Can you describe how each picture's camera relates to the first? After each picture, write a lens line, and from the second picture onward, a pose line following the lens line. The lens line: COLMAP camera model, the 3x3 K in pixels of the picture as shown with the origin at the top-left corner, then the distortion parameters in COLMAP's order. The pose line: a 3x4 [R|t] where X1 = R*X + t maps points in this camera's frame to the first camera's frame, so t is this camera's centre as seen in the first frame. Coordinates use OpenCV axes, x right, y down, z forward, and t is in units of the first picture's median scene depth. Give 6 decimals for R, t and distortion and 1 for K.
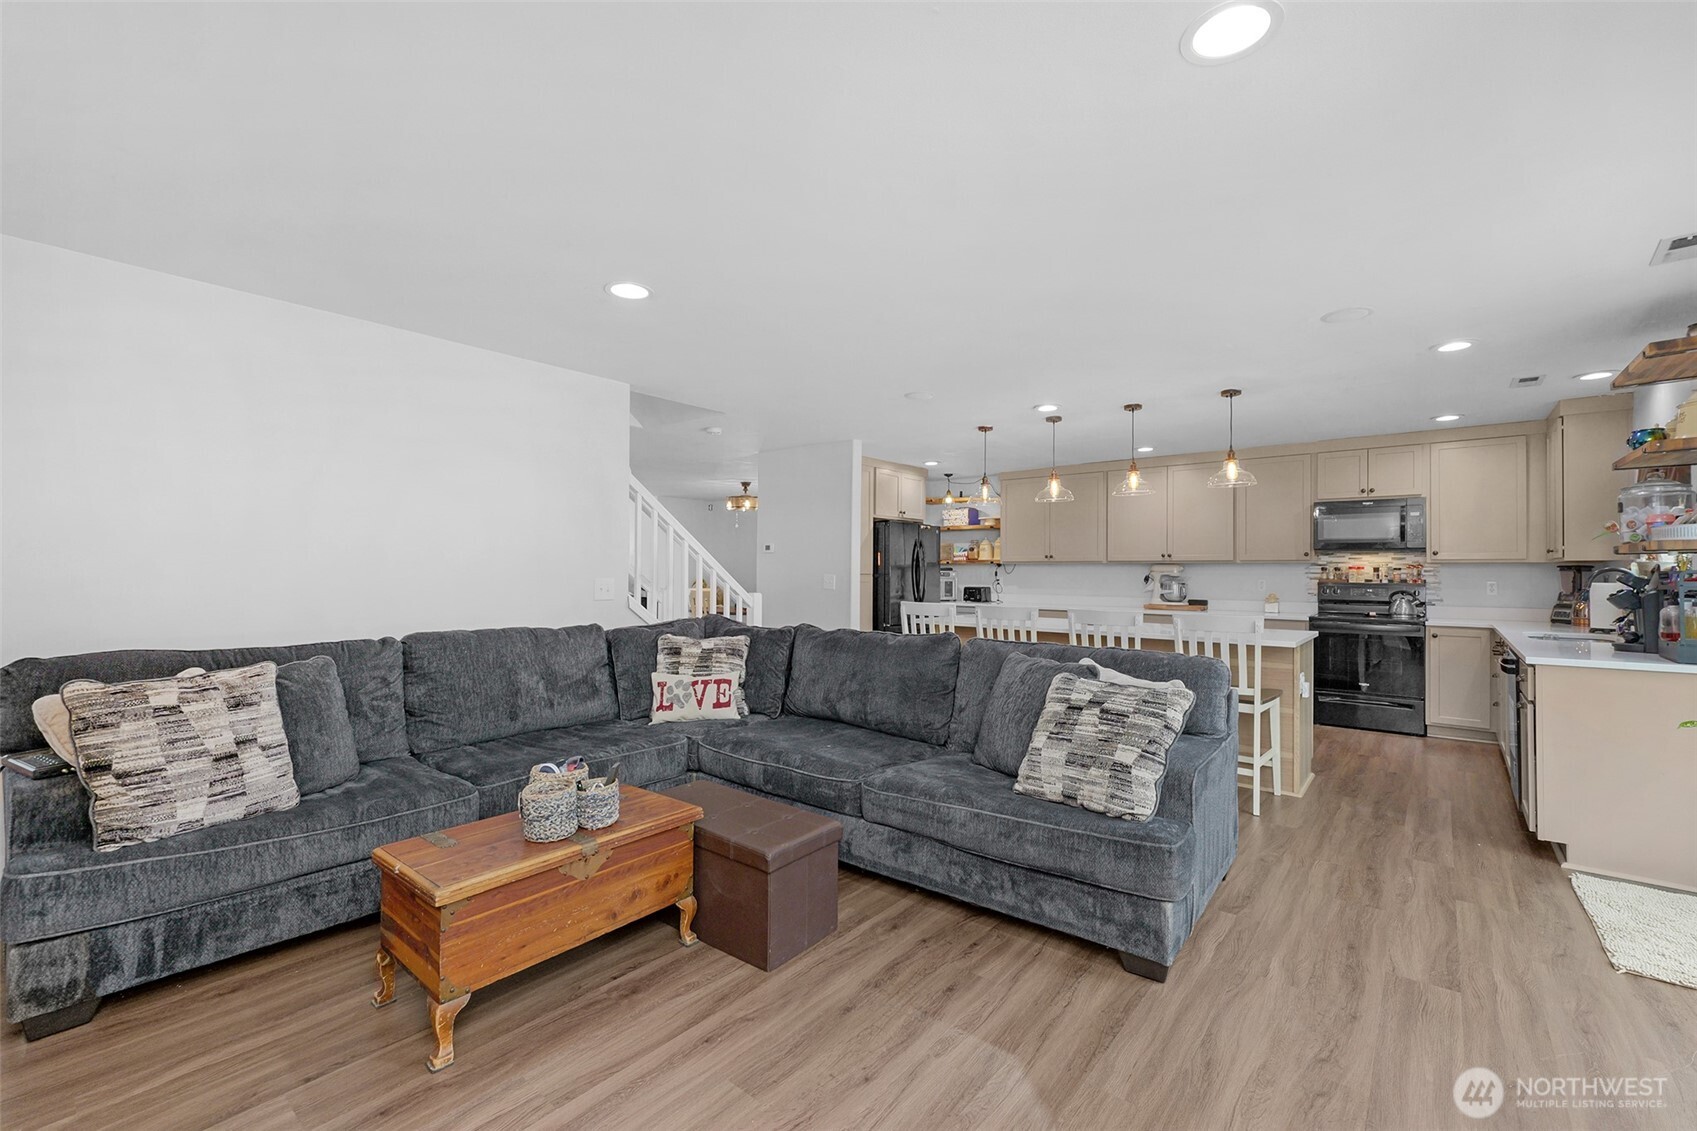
lens RADIAL K [[723.2, 0, 843.3], [0, 723.2, 565.9], [0, 0, 1]] dist [0.002555, -0.001812]
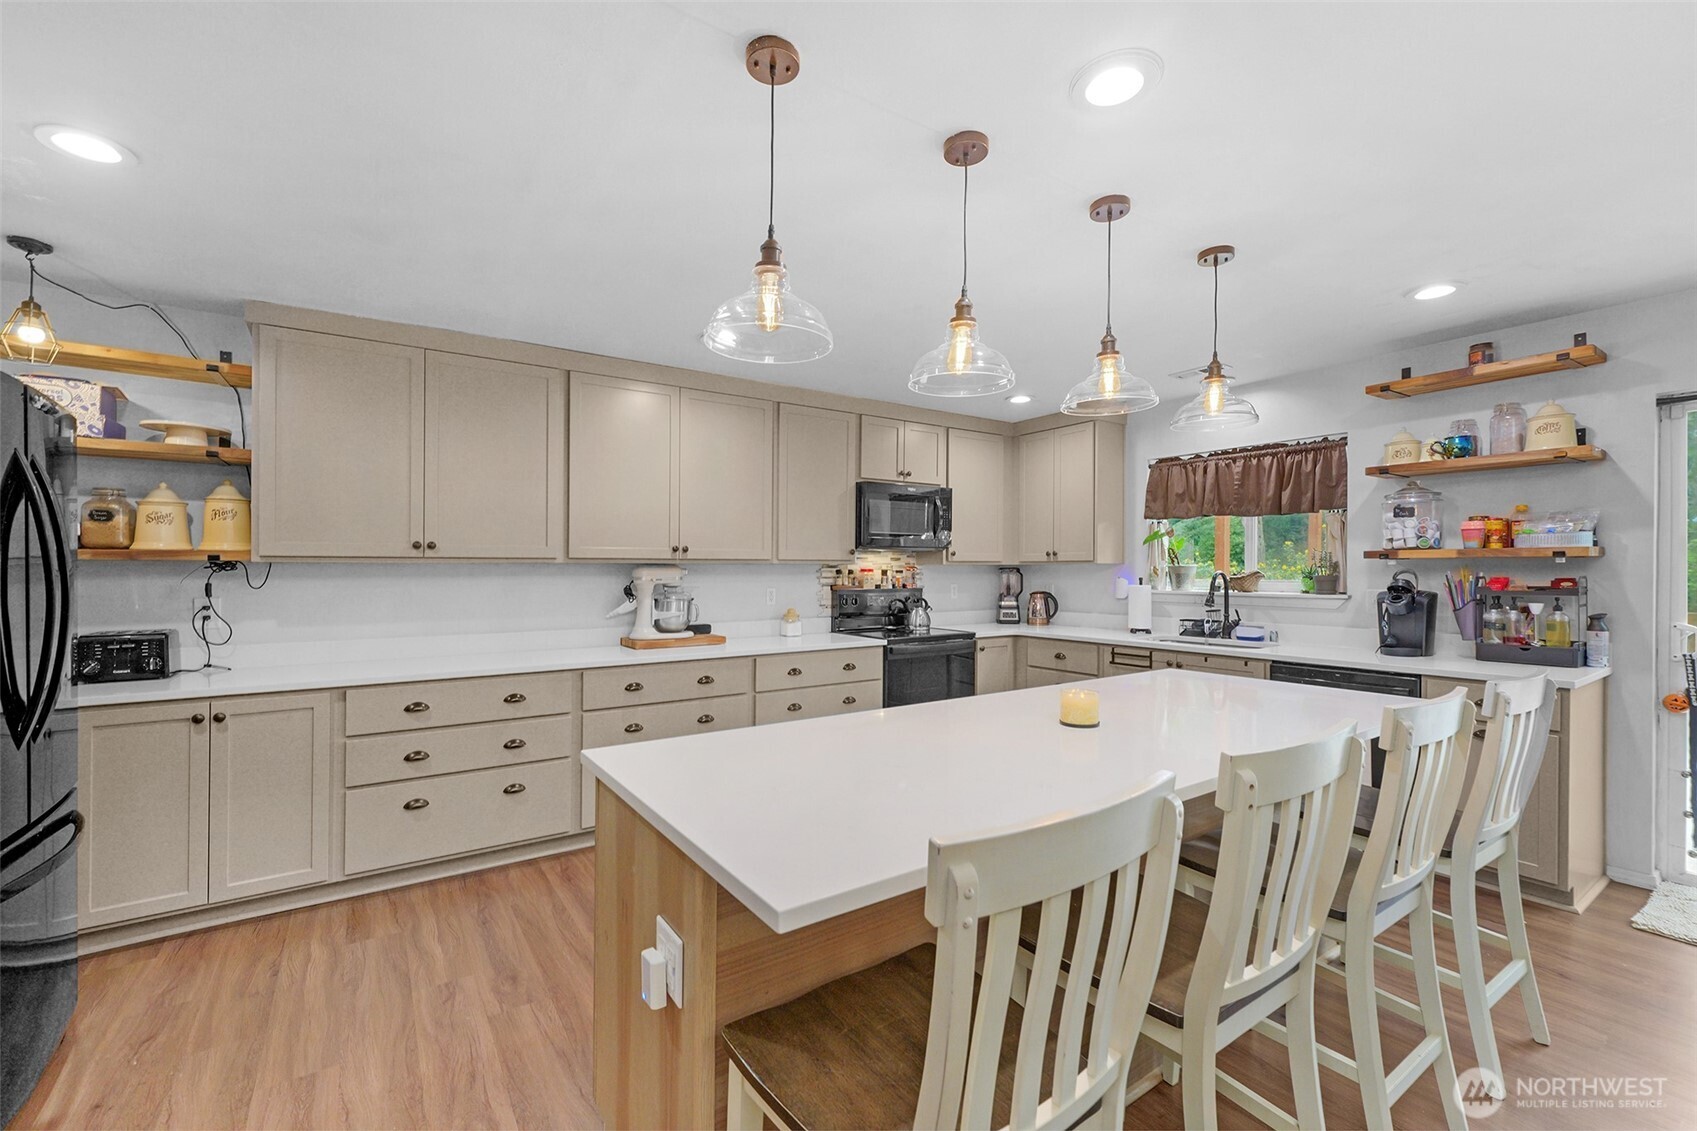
lens RADIAL K [[723.2, 0, 846.3], [0, 723.2, 569.4], [0, 0, 1]] dist [0.002555, -0.001812]
pose [[0.260507, -0.008802, 0.965432, -0.056858], [-0.007520, 0.999910, 0.011145, -0.006850], [-0.965443, -0.010163, 0.260417, 0.794652]]
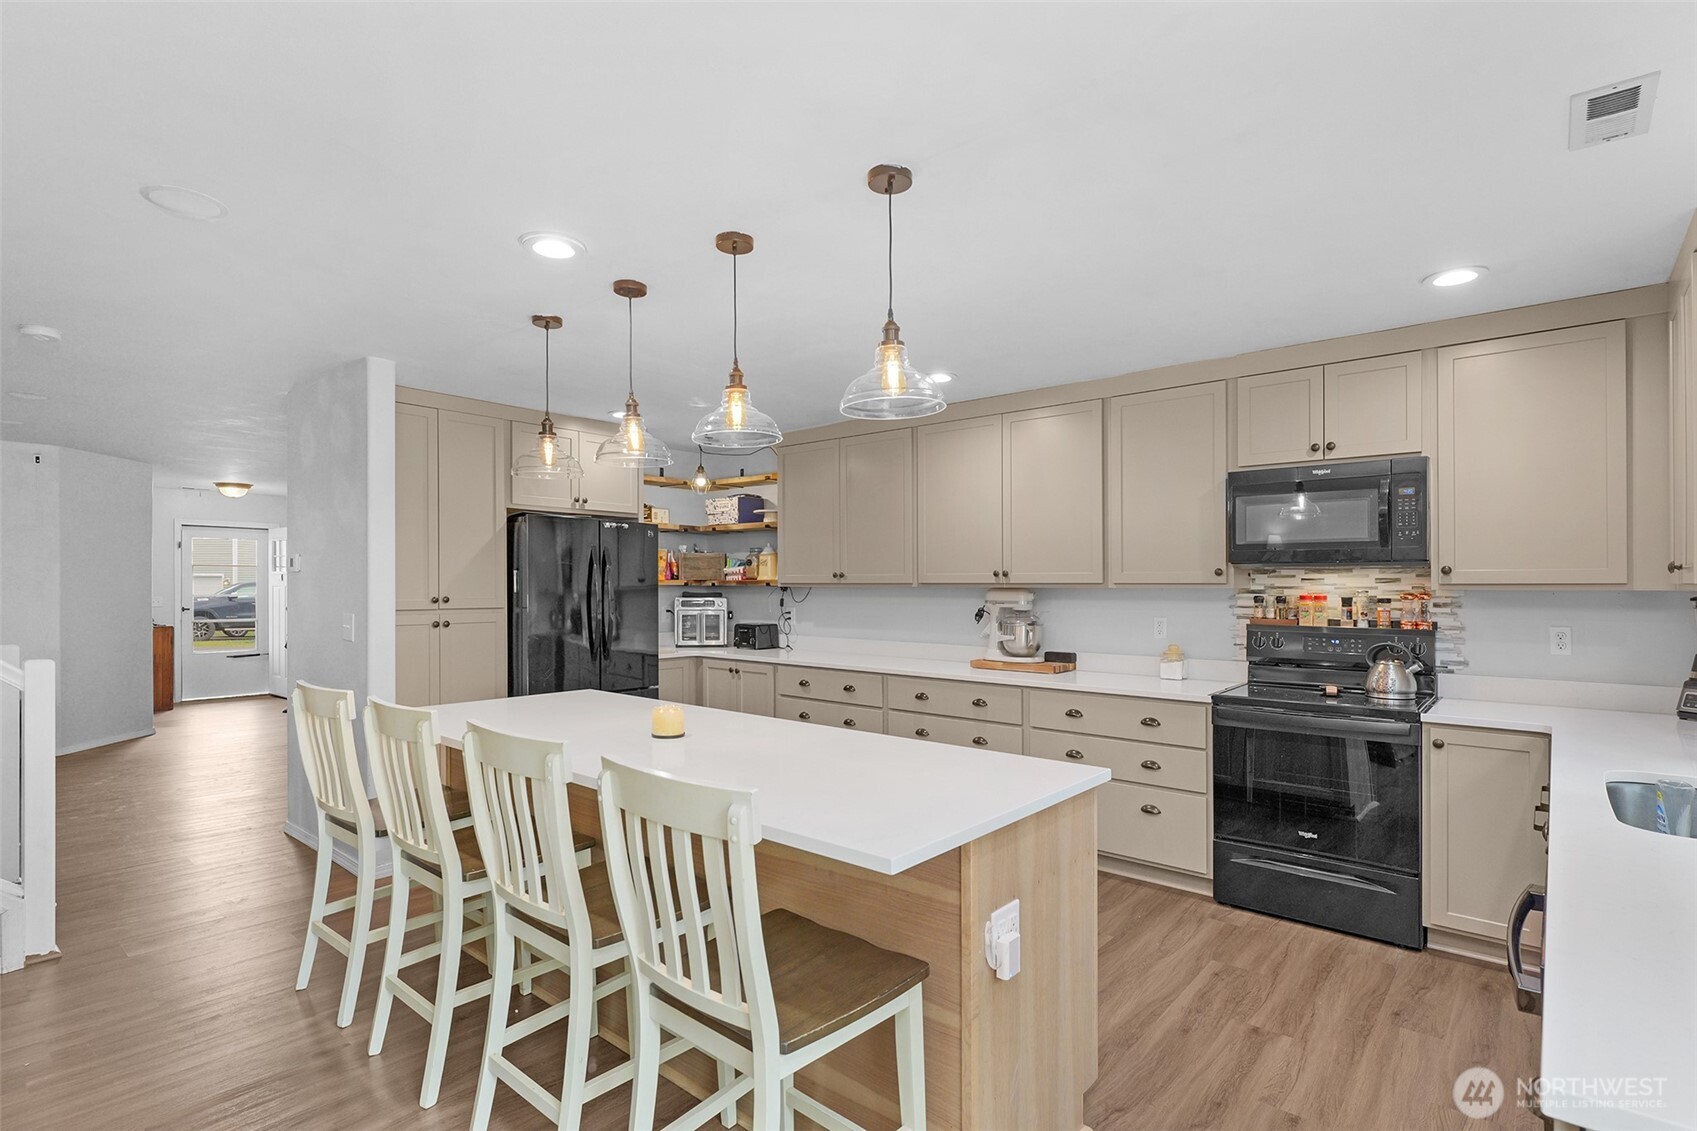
lens RADIAL K [[824.8, 0, 888.8], [0, 824.8, 577.6], [0, 0, 1]] dist [-0.010349, -0.000053]
pose [[0.999998, -0.000975, -0.001673, 0.391465], [0.000969, 0.999993, -0.003580, -0.009946], [0.001677, 0.003578, 0.999992, 0.393545]]
